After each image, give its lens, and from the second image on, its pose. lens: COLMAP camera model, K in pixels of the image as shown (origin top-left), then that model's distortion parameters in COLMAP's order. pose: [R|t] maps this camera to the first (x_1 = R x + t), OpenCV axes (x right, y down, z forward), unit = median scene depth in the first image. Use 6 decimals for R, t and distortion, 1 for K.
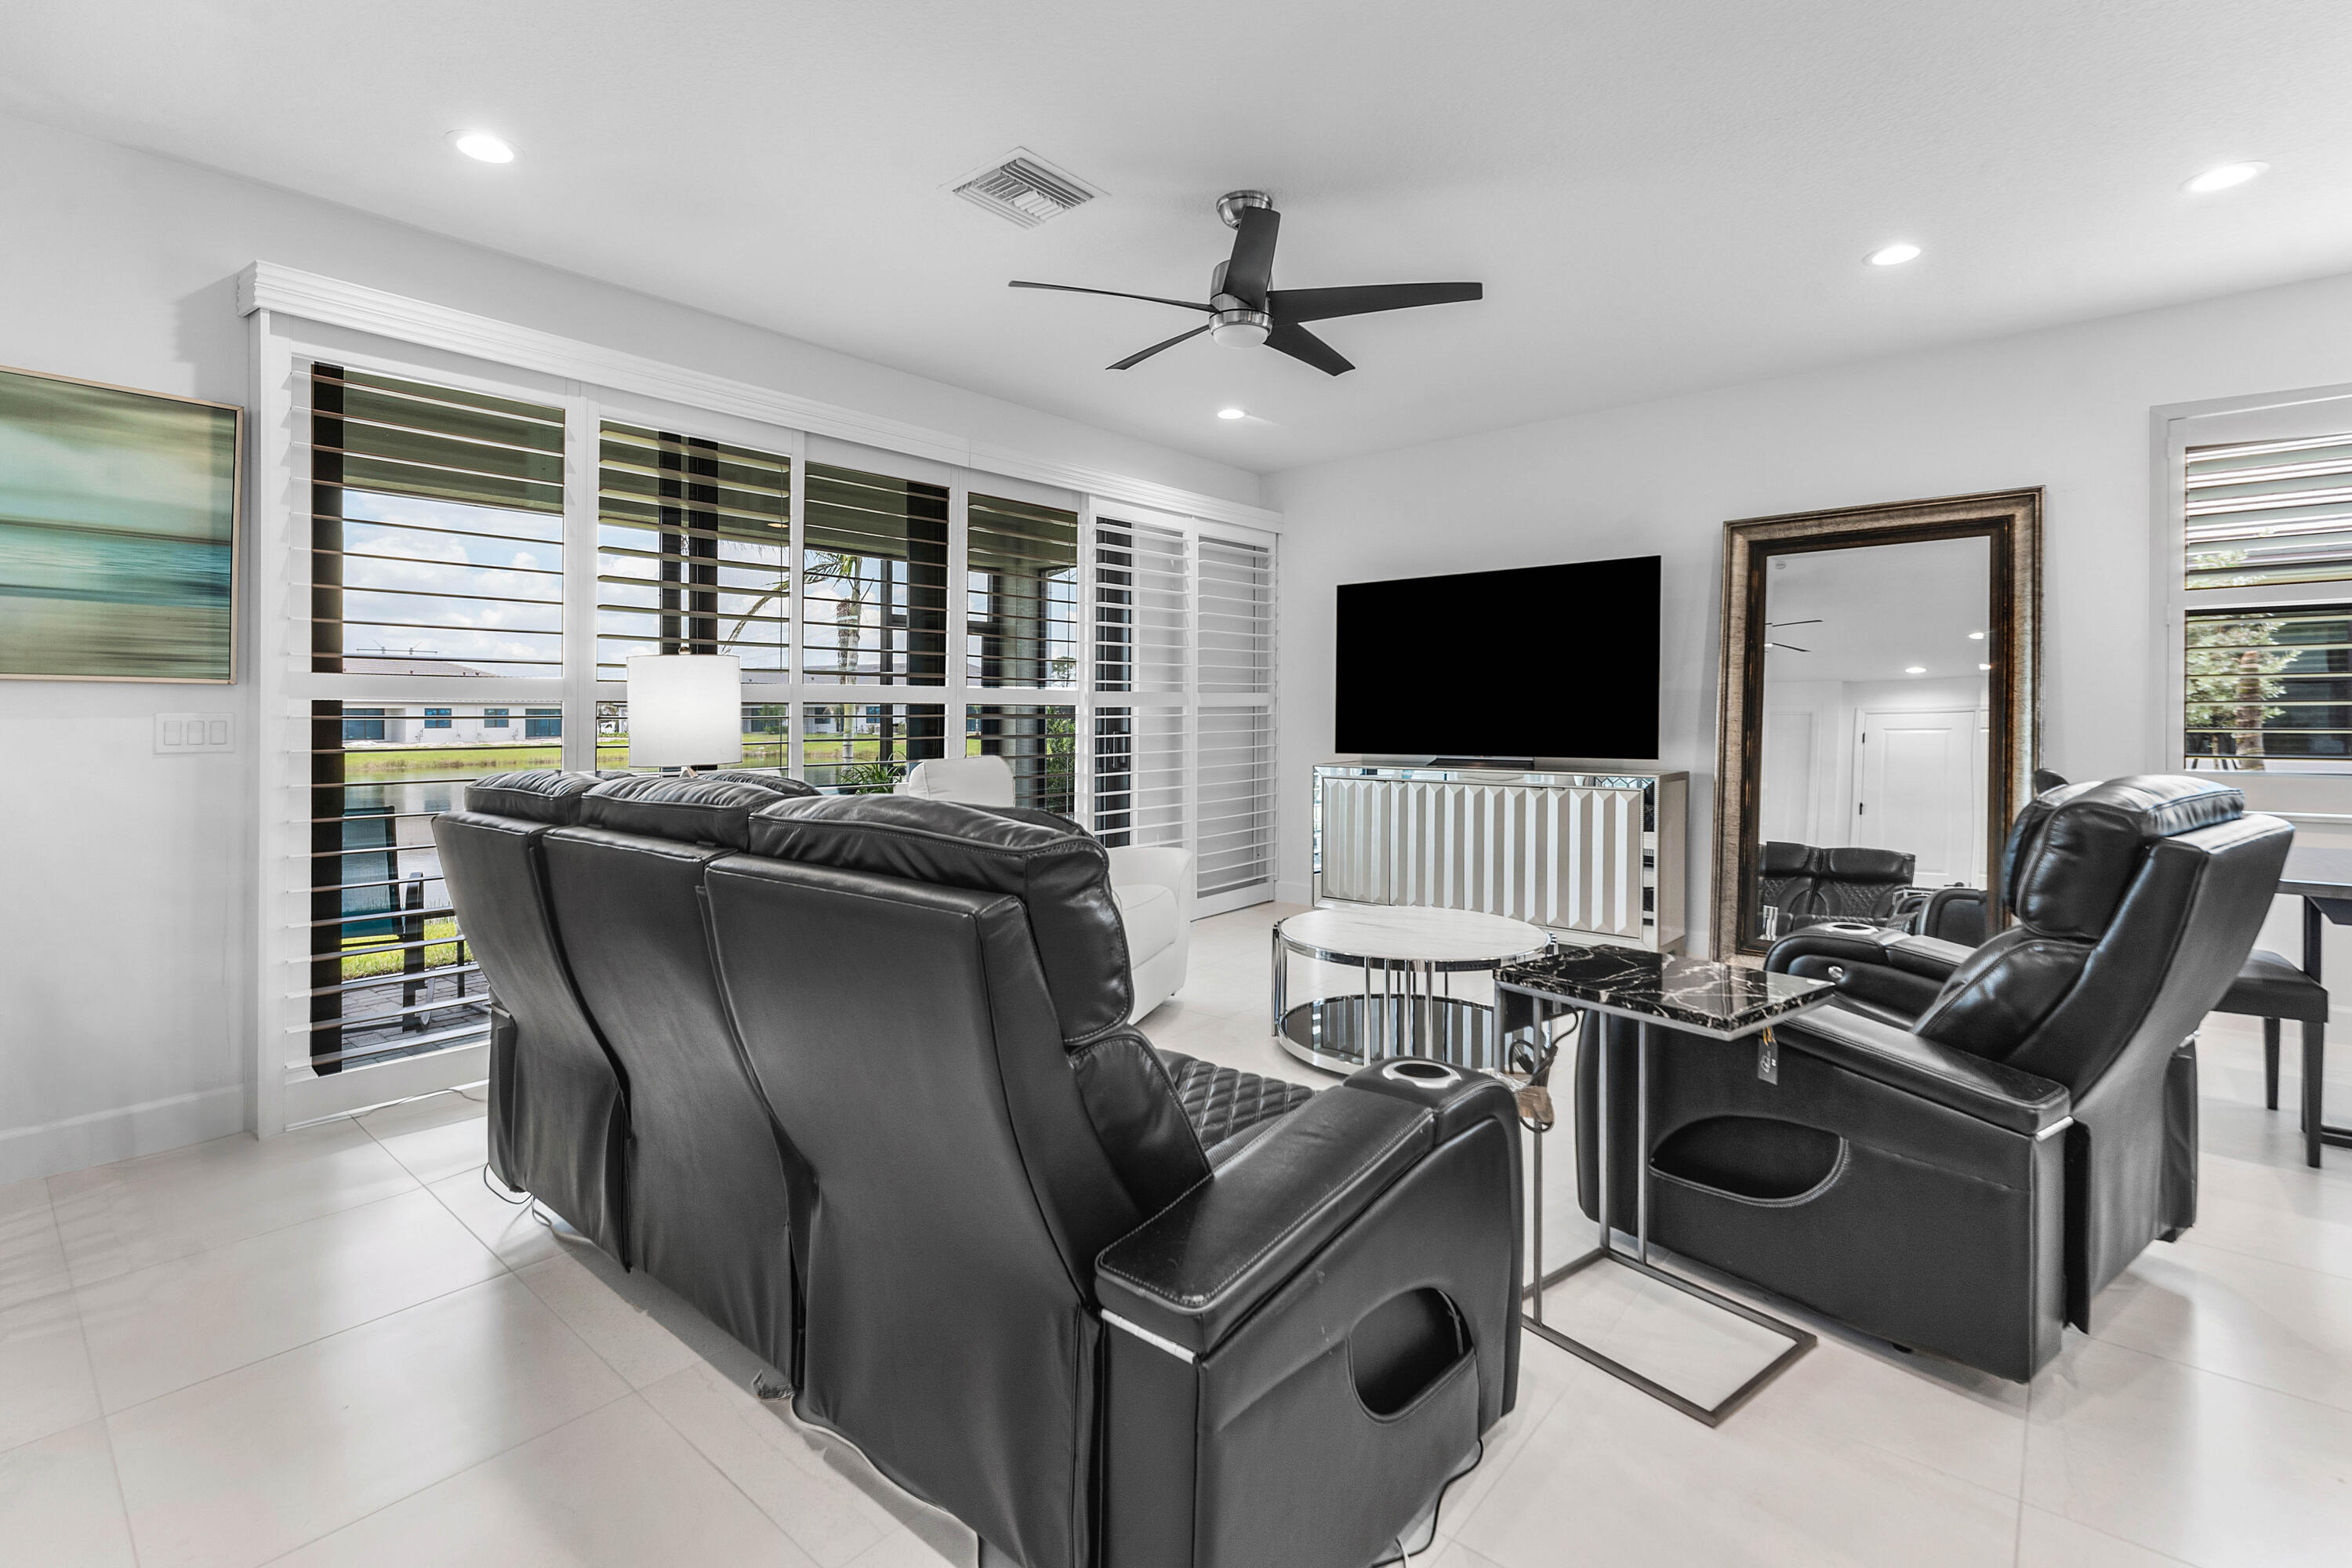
lens RADIAL K [[1047.8, 0, 1172.0], [0, 1047.8, 717.4], [0, 0, 1]] dist [-0.002637, -0.000136]
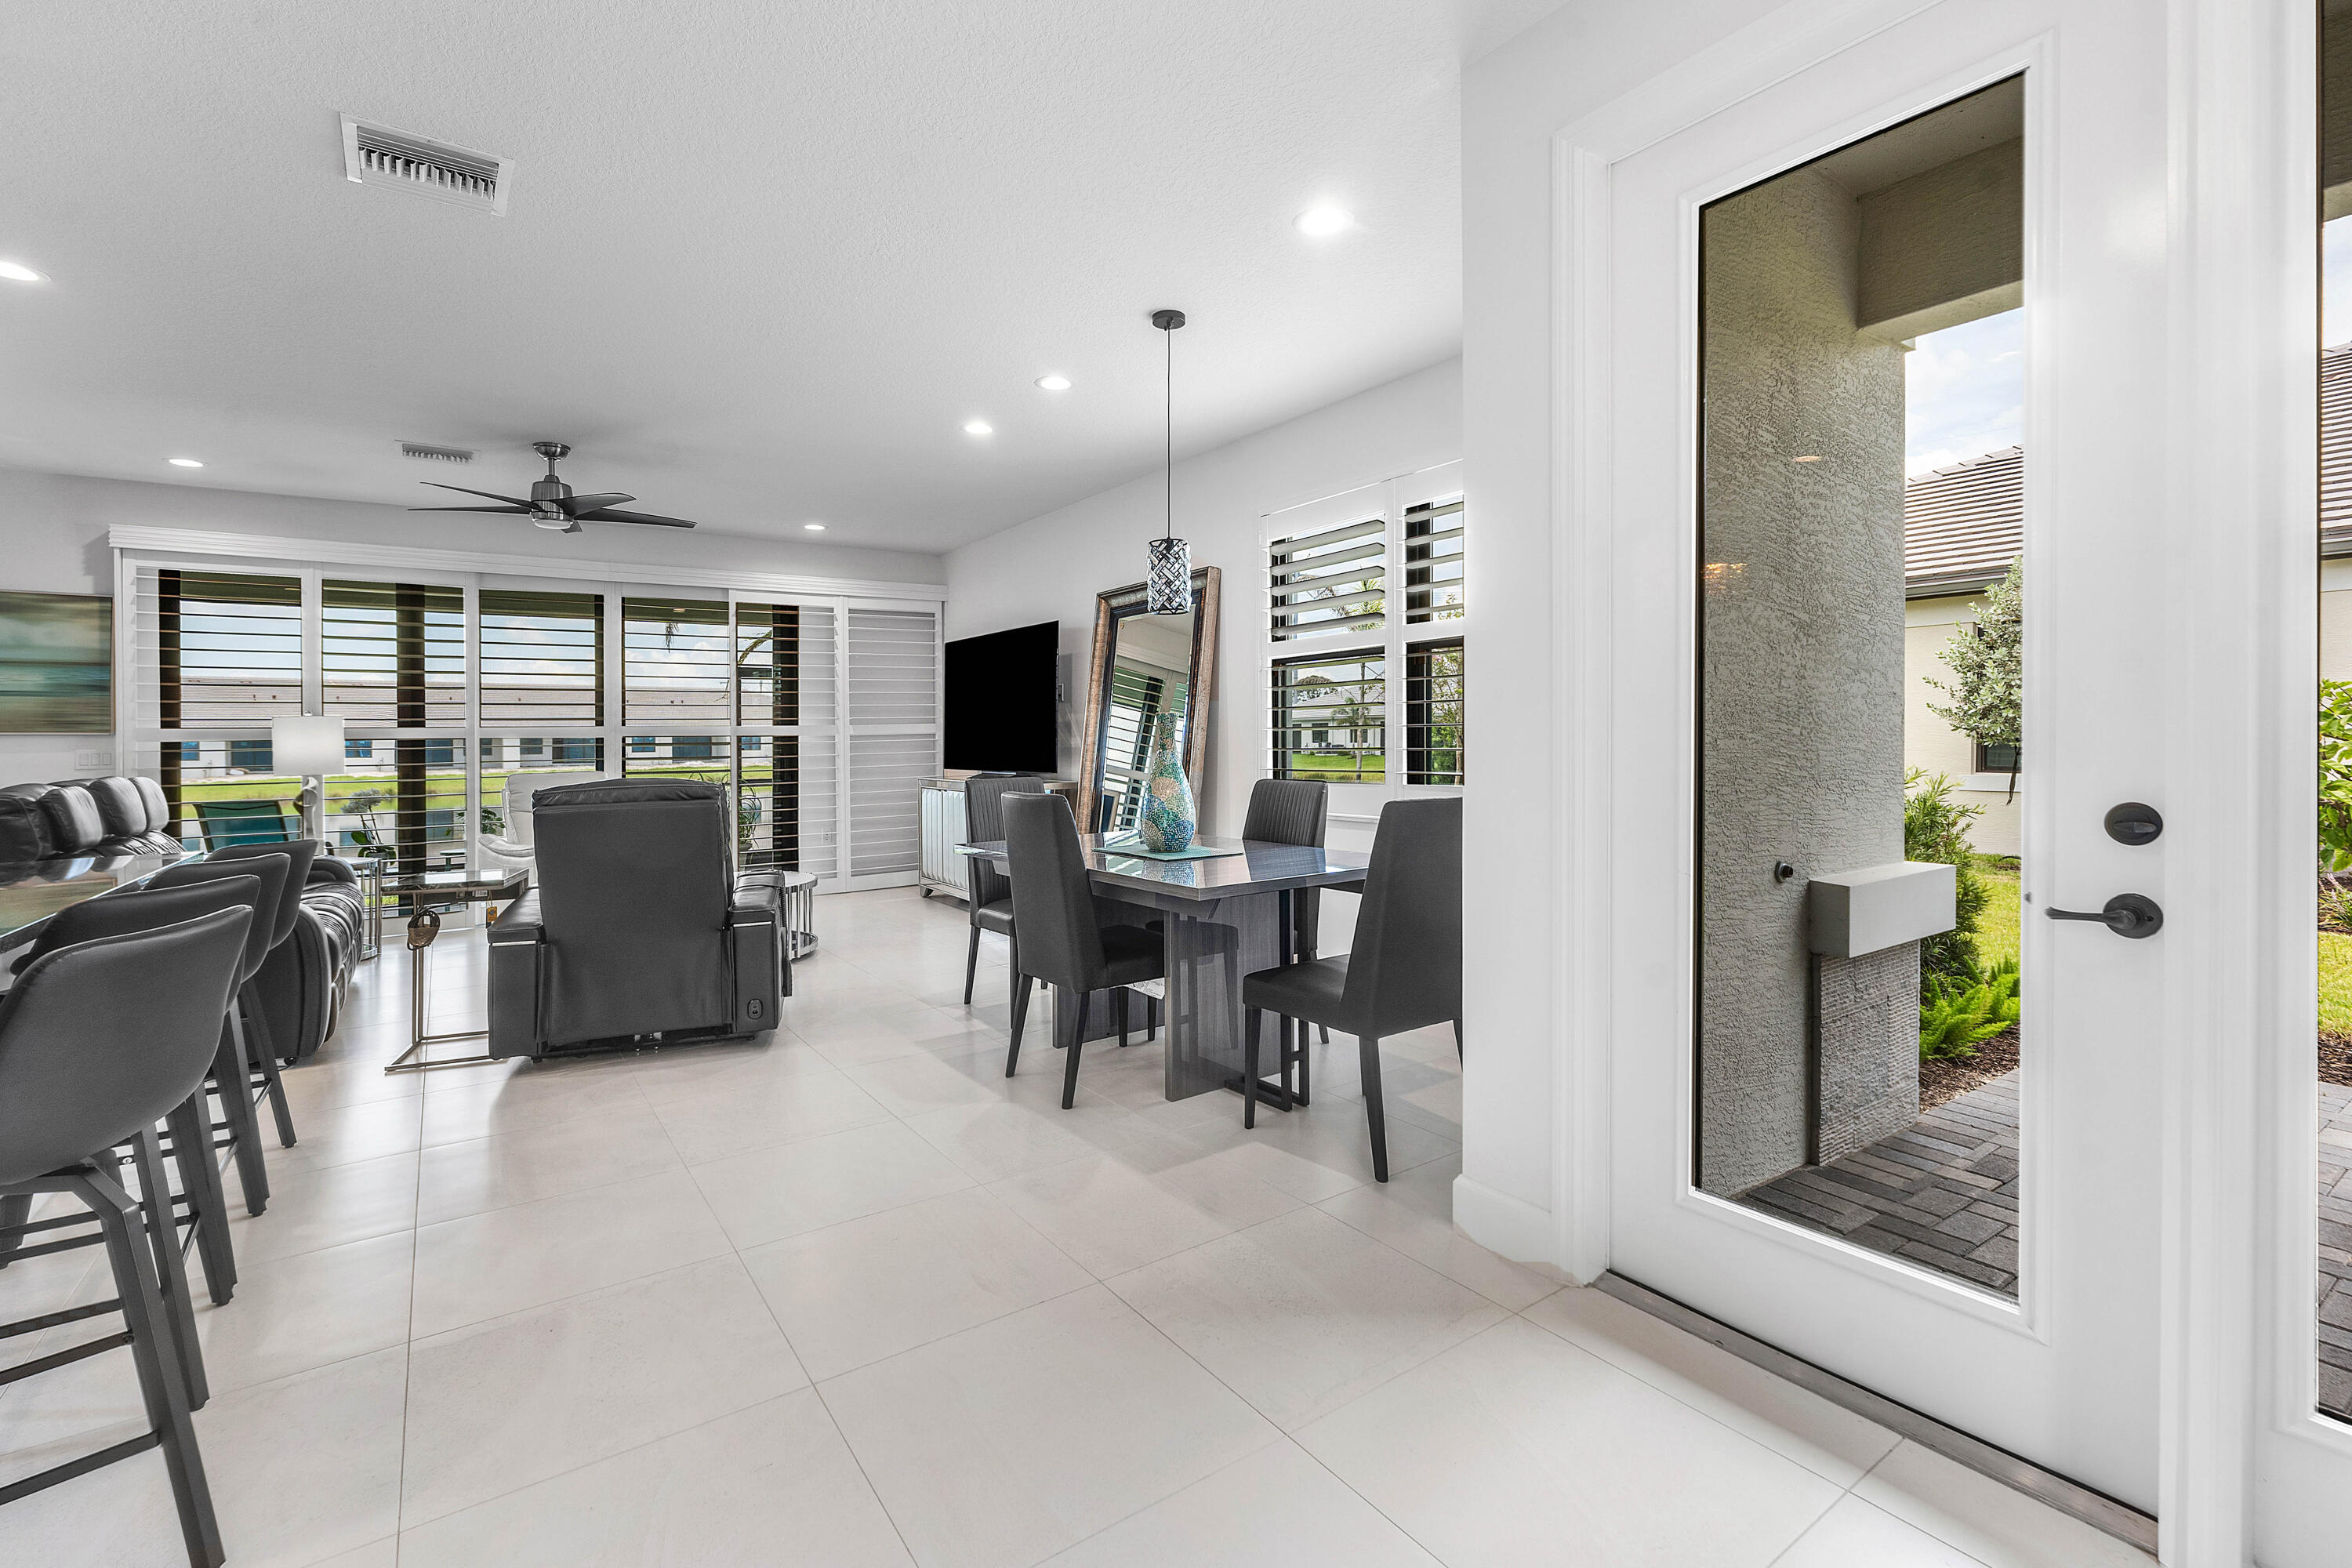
lens RADIAL K [[1029.4, 0, 1202.3], [0, 1029.4, 719.2], [0, 0, 1]] dist [-0.013166, 0.000062]
pose [[0.972909, -0.015931, -0.230640, 1.102483], [0.012139, 0.999767, -0.017852, -0.001663], [0.230871, 0.014569, 0.972875, -0.280154]]
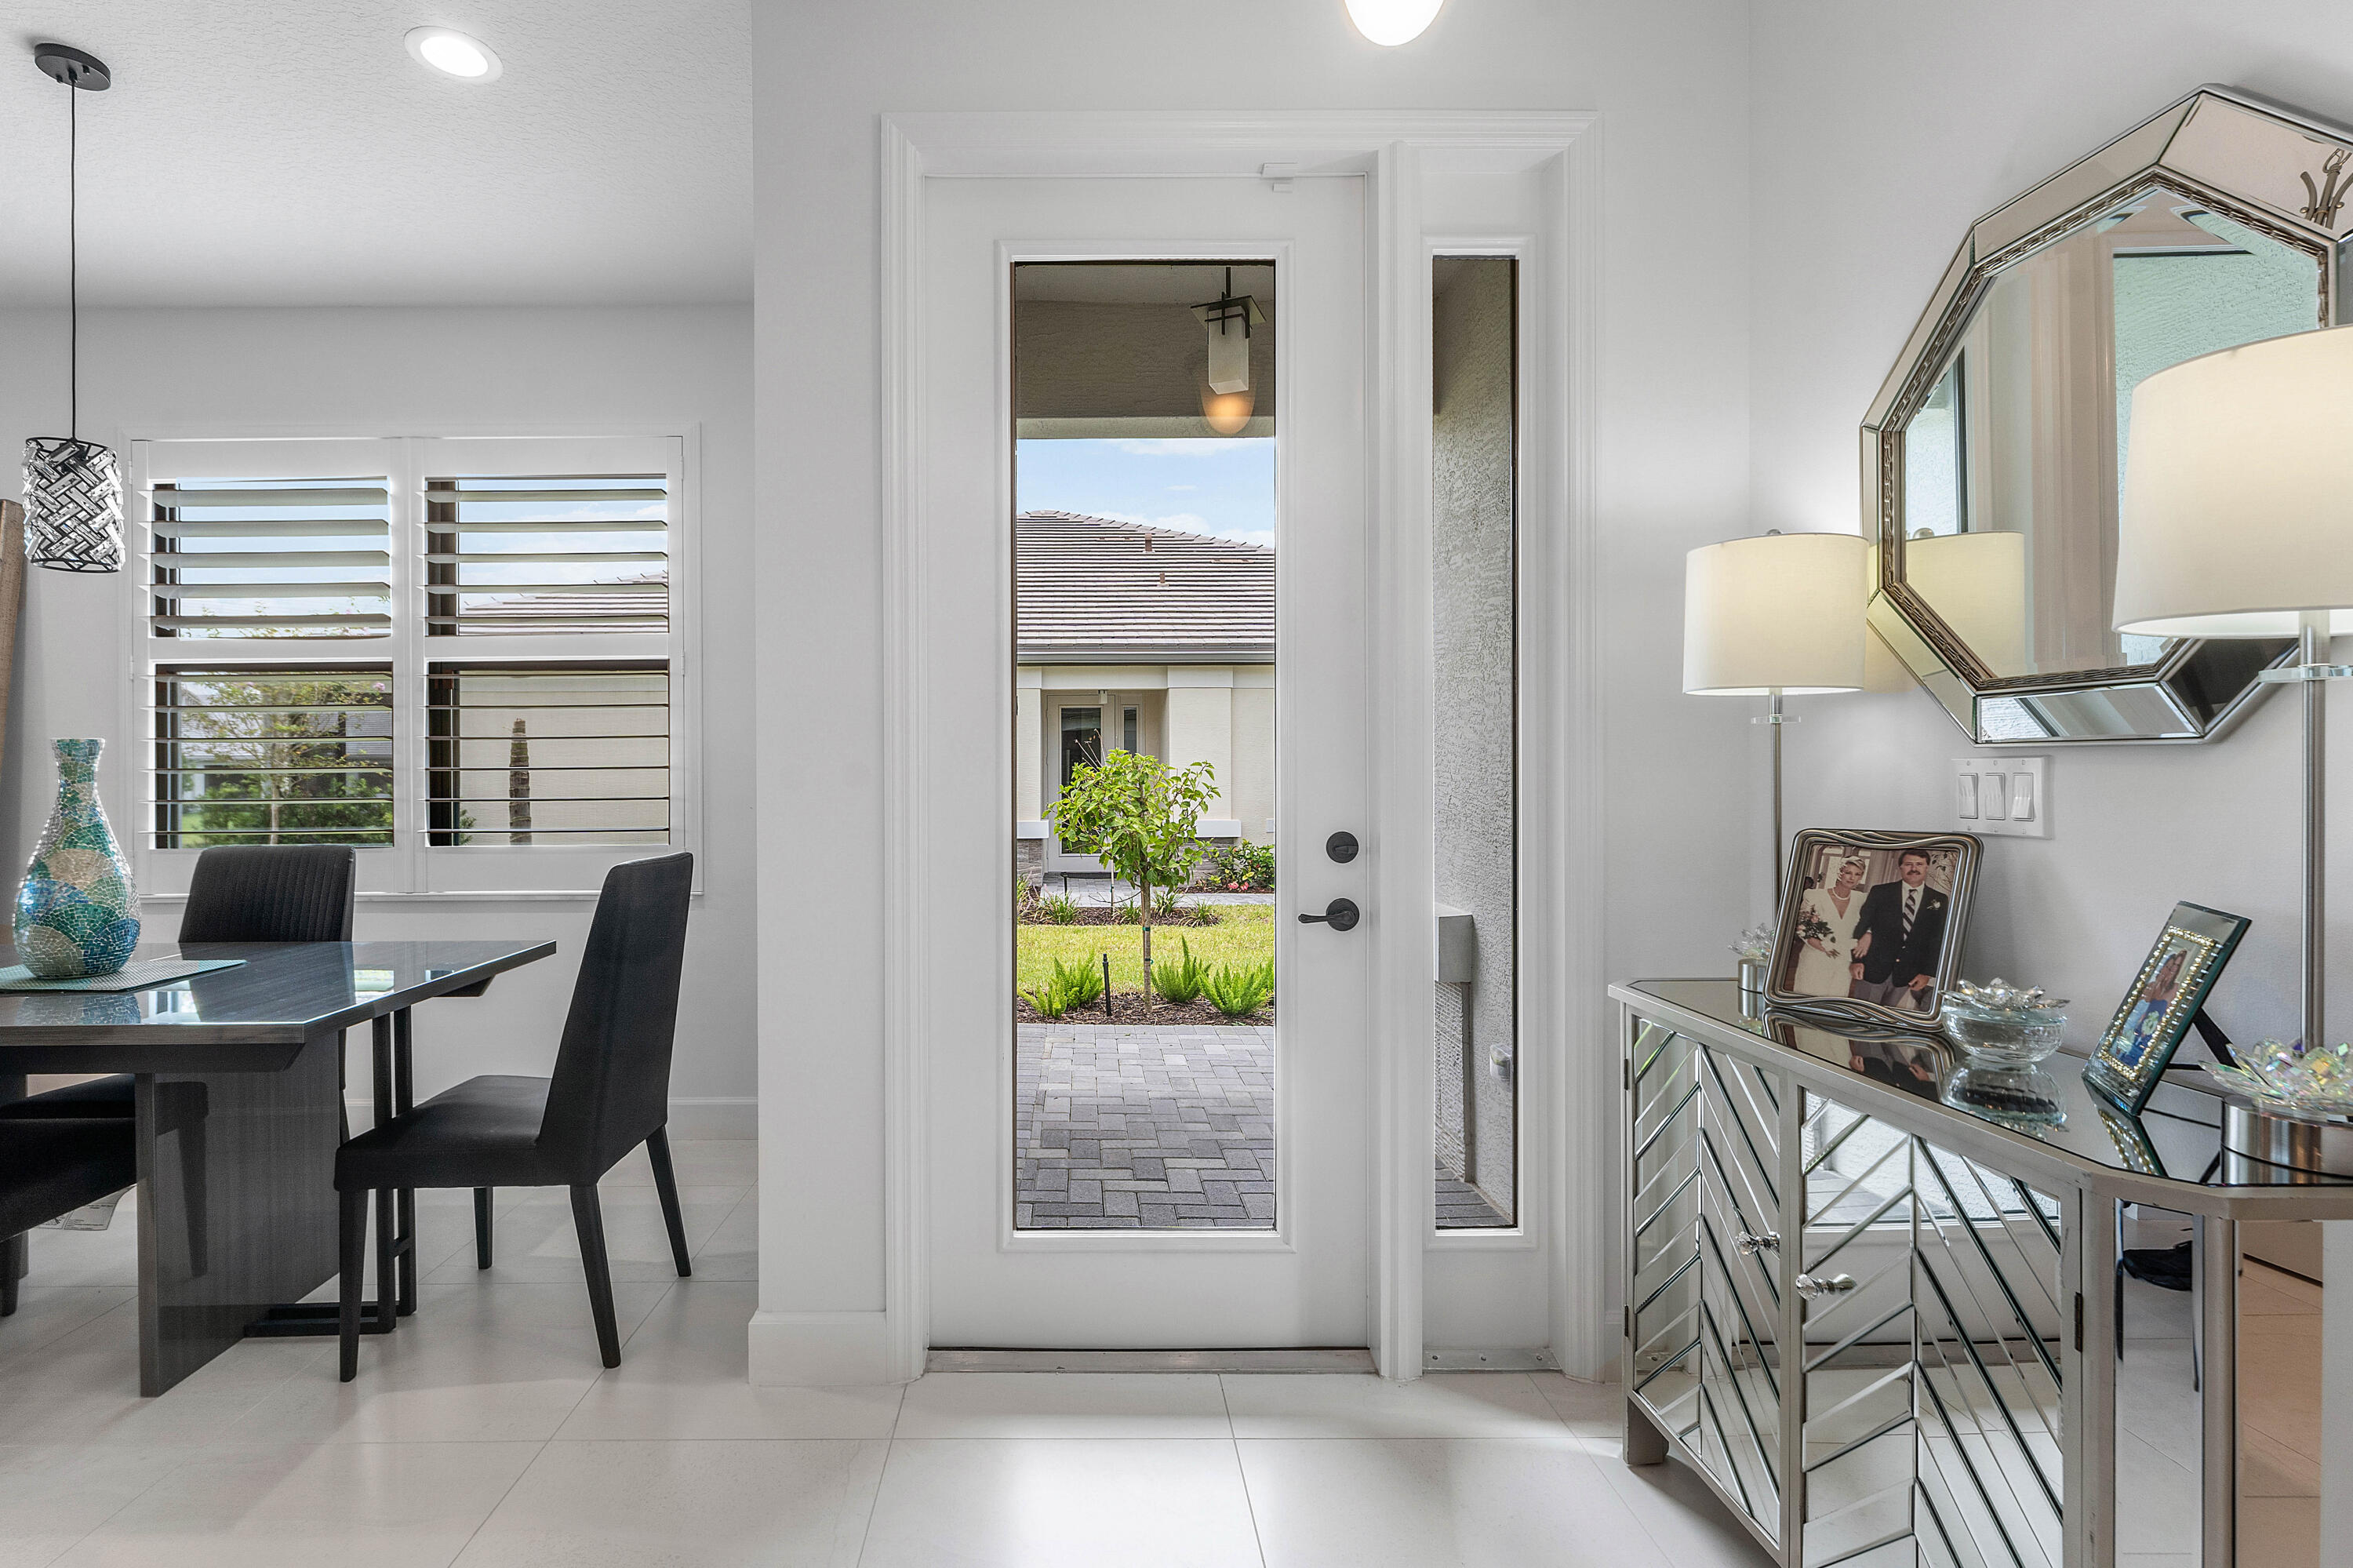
lens RADIAL K [[1037.5, 0, 1030.5], [0, 1037.5, 802.1], [0, 0, 1]] dist [-0.000758, -0.000276]
pose [[0.764315, -0.018713, 0.644572, 0.899462], [0.005970, 0.999741, 0.021945, -0.000036], [-0.644816, -0.012925, 0.764229, -0.128454]]
